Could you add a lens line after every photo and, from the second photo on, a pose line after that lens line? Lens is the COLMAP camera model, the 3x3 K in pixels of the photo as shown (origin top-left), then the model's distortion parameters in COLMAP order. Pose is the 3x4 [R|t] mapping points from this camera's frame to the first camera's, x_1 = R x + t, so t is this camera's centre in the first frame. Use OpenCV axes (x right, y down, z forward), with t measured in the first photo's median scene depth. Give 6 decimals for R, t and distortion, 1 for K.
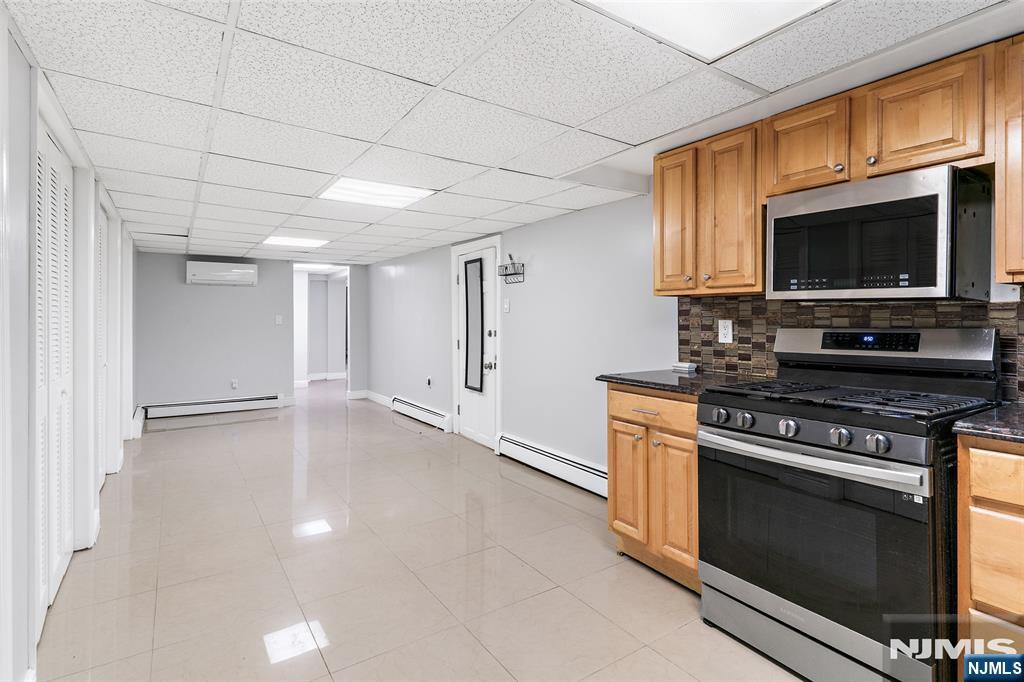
lens RADIAL K [[509.6, 0, 513.1], [0, 509.6, 322.0], [0, 0, 1]] dist [0.002620, 0.000544]
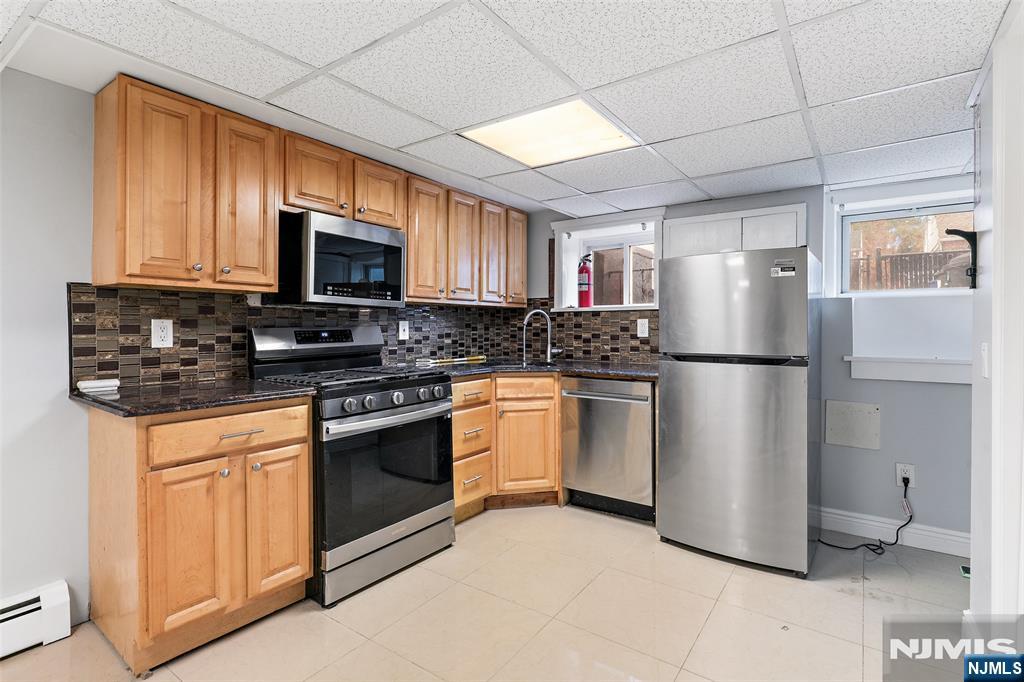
lens RADIAL K [[509.6, 0, 512.2], [0, 509.6, 334.2], [0, 0, 1]] dist [0.002620, 0.000544]
pose [[-0.370027, -0.014585, 0.928907, -0.563443], [0.004903, 0.999832, 0.017652, 0.008028], [-0.929008, 0.011087, -0.369893, 0.802114]]
